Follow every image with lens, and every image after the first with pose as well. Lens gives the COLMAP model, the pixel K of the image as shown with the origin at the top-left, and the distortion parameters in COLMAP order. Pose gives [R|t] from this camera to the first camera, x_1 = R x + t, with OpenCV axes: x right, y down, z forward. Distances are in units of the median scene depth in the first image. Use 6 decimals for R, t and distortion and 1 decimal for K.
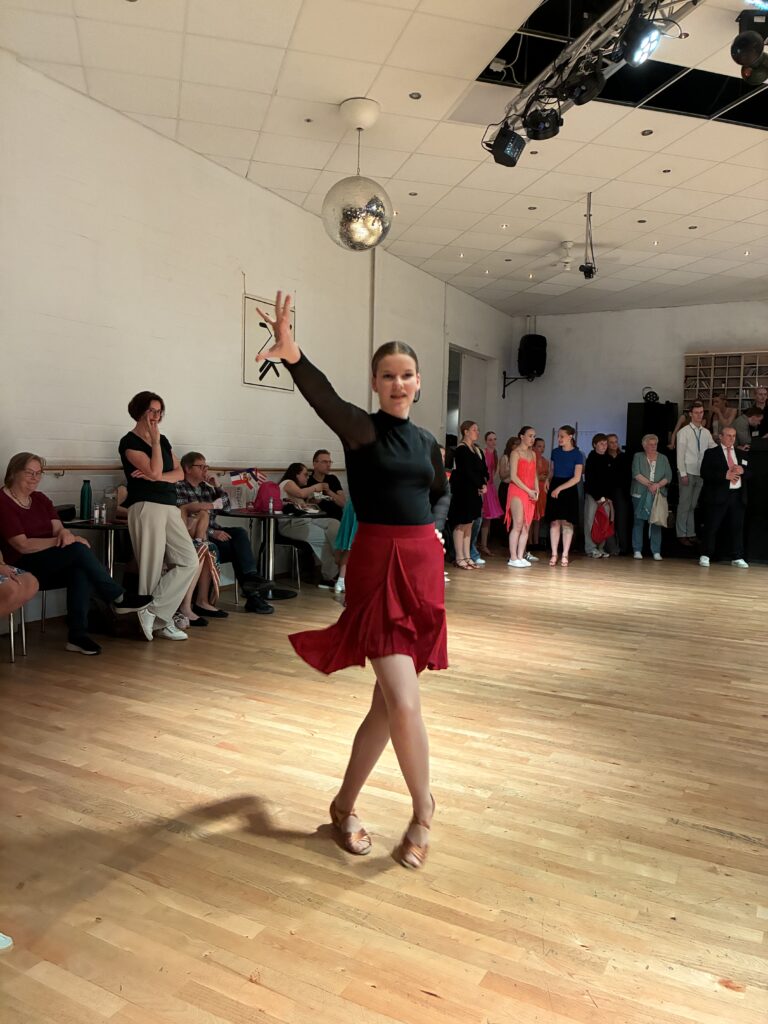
lens RADIAL K [[763.5, 0, 383.2], [0, 763.5, 516.7], [0, 0, 1]] dist [0.016368, -0.005497]
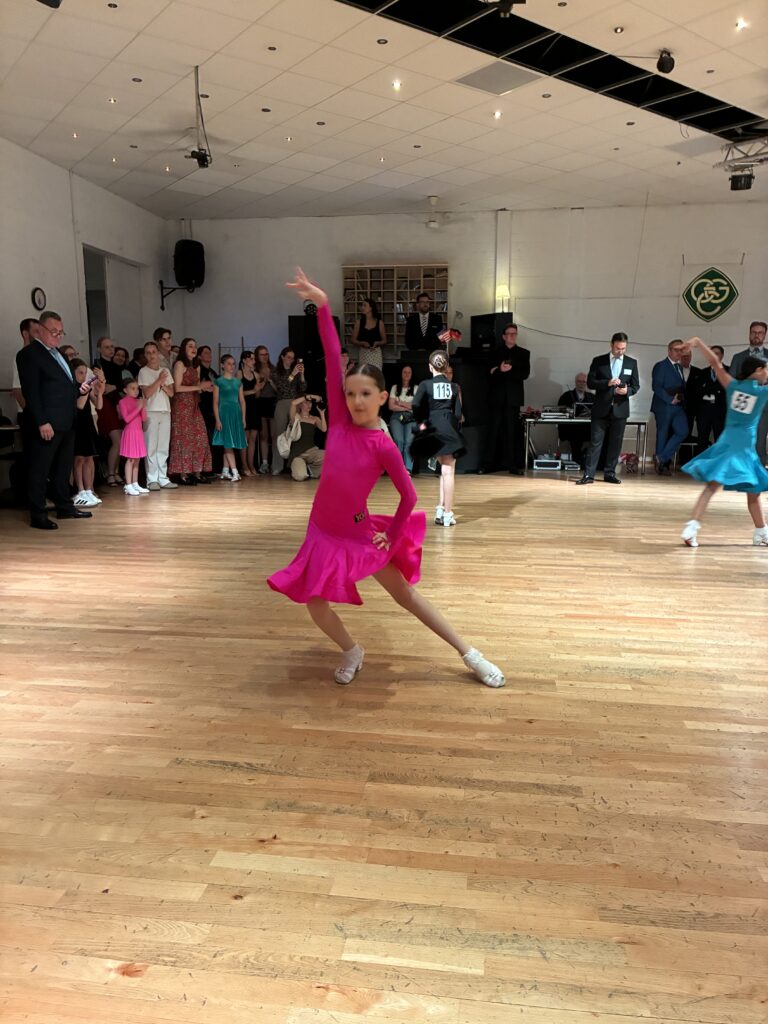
lens RADIAL K [[763.5, 0, 389.1], [0, 763.5, 514.8], [0, 0, 1]] dist [0.016368, -0.005497]
pose [[0.936343, -0.081055, 0.341602, 0.207069], [0.049317, 0.993703, 0.100605, 0.025256], [-0.347605, -0.077354, 0.934445, 0.074552]]
